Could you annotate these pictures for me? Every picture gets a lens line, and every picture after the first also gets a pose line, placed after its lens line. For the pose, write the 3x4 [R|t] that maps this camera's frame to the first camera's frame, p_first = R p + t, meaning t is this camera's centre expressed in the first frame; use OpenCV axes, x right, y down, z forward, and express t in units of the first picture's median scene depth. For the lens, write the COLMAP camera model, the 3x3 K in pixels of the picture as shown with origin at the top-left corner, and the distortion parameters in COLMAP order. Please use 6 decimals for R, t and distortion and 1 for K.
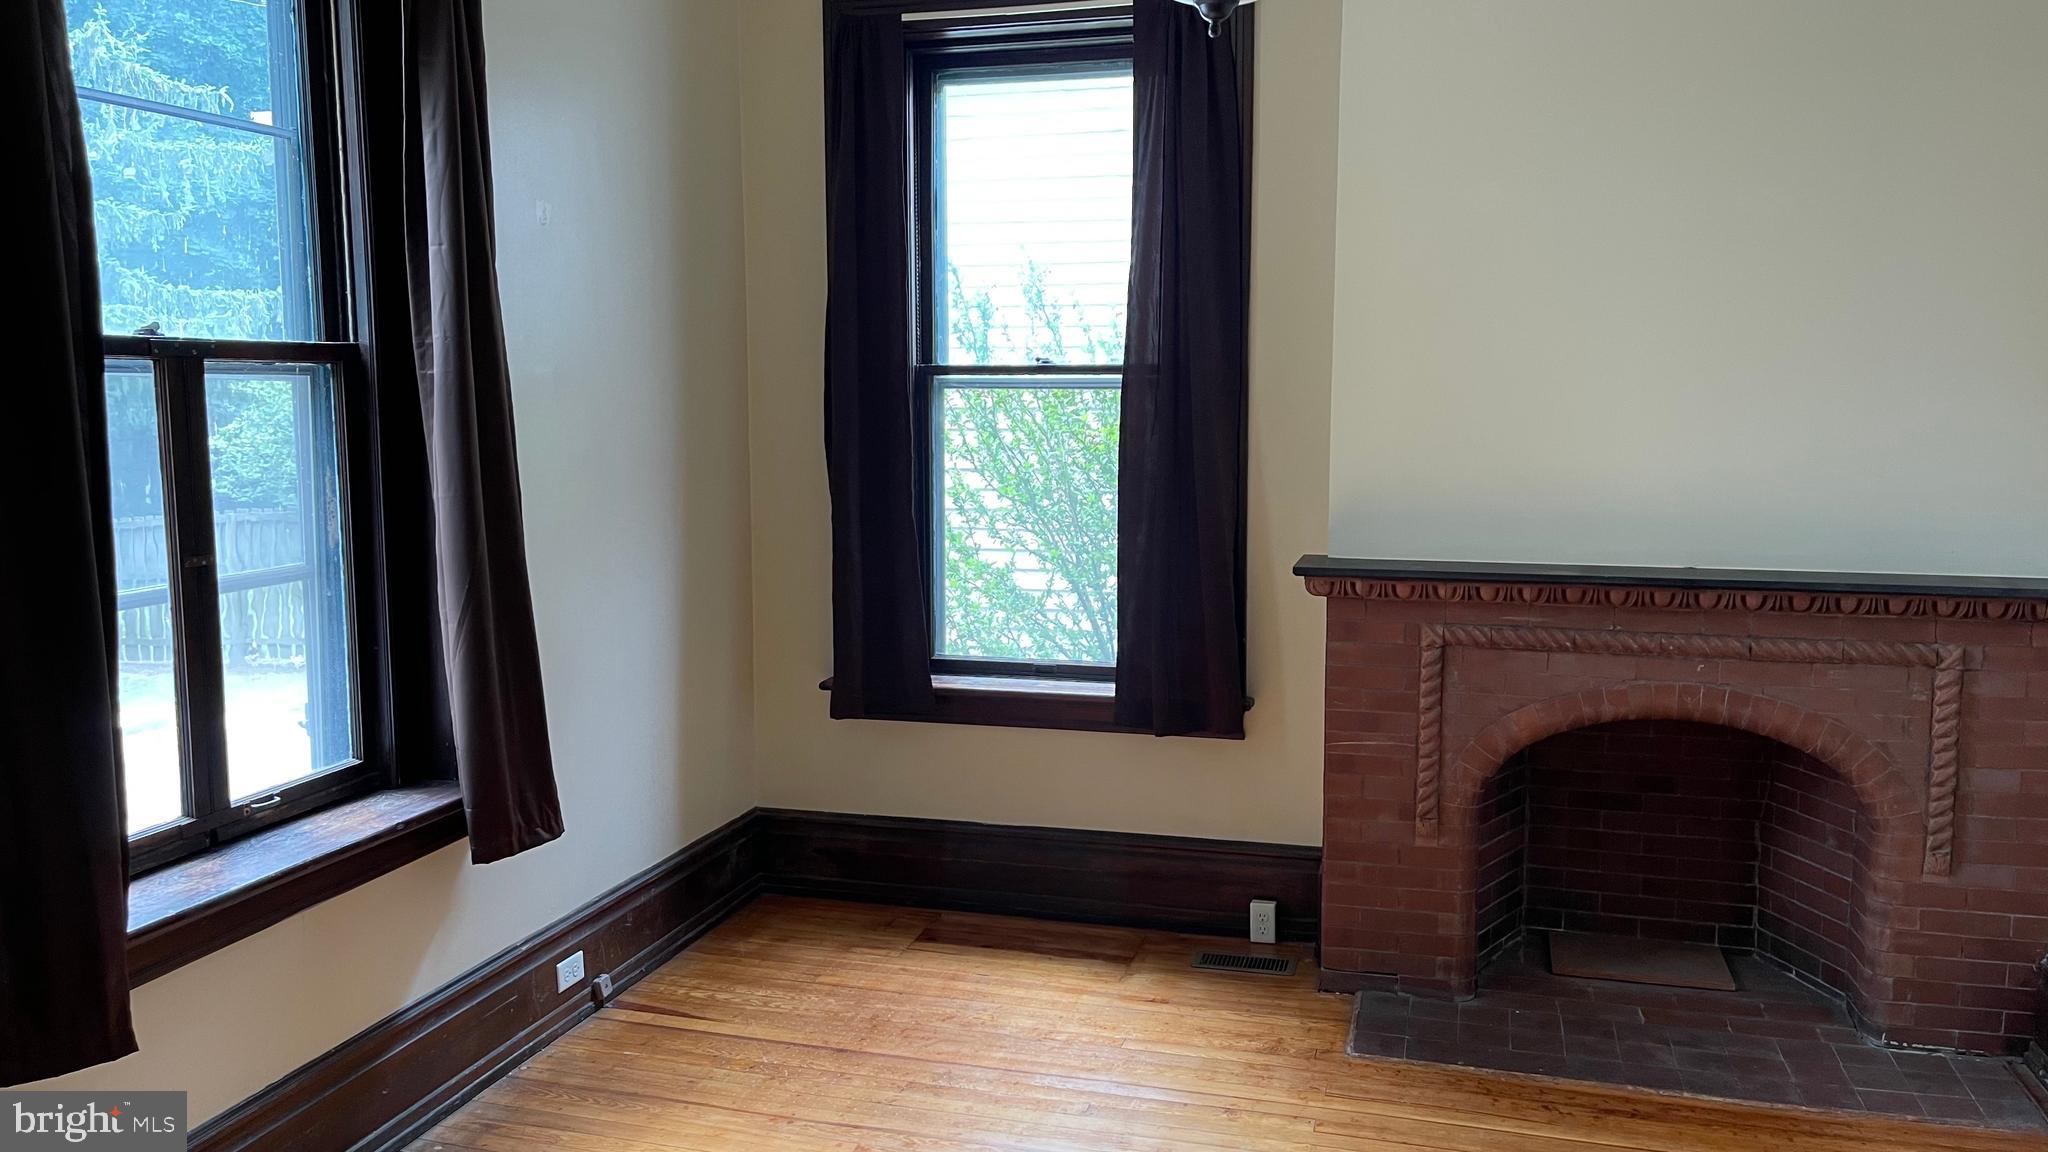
lens RADIAL K [[1550.9, 0, 1032.5], [0, 1550.9, 568.1], [0, 0, 1]] dist [0.066105, -0.071987]
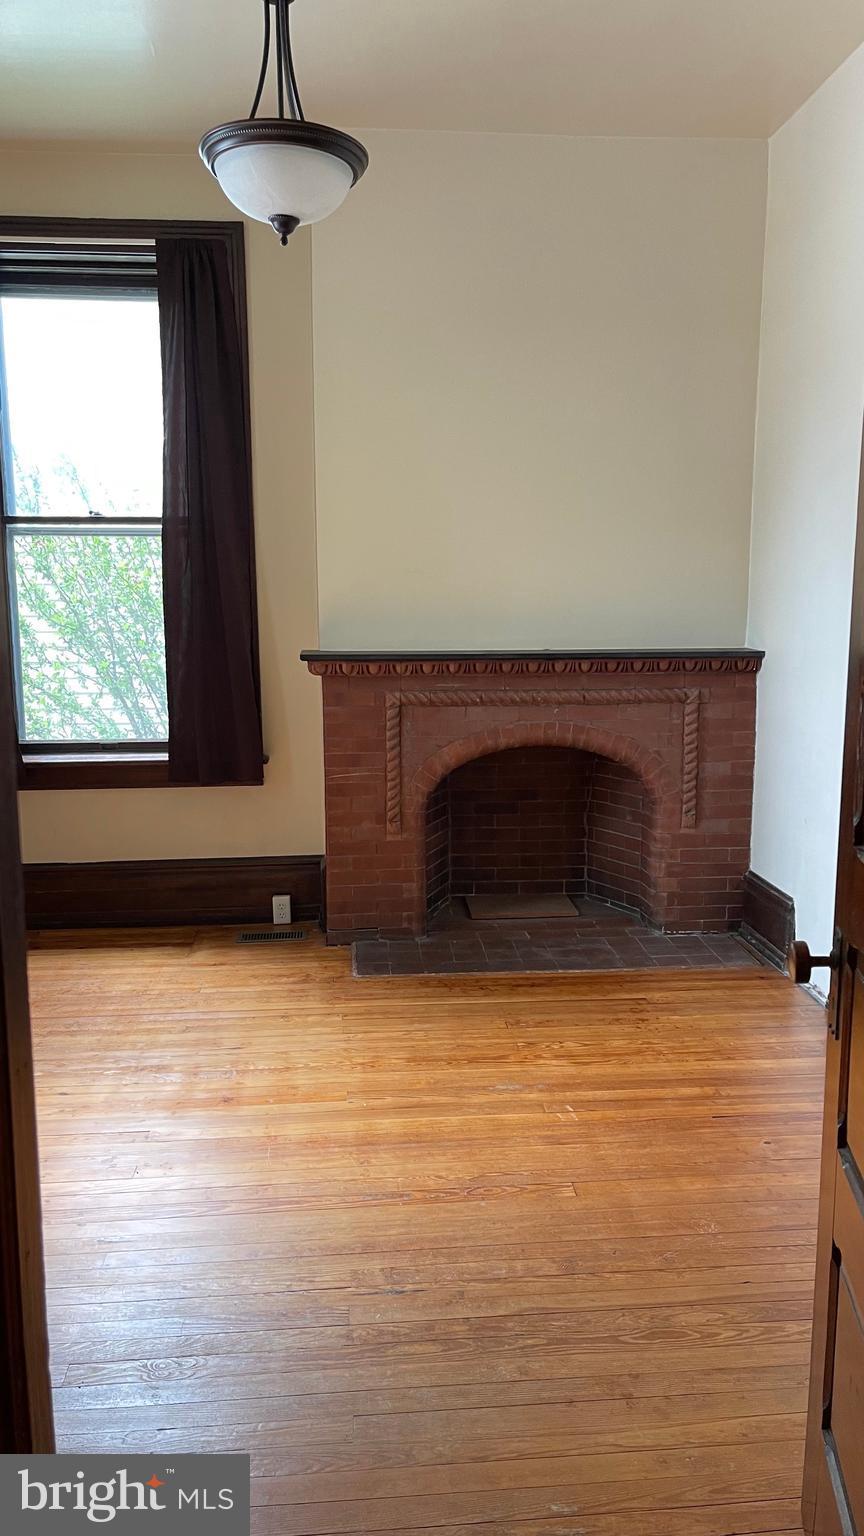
lens RADIAL K [[1163.2, 0, 432.3], [0, 1163.2, 775.8], [0, 0, 1]] dist [0.066105, -0.071987]
pose [[0.940209, -0.056226, 0.335925, -0.088967], [0.040920, 0.997783, 0.052476, 0.061501], [-0.338131, -0.035592, 0.940426, -0.066095]]
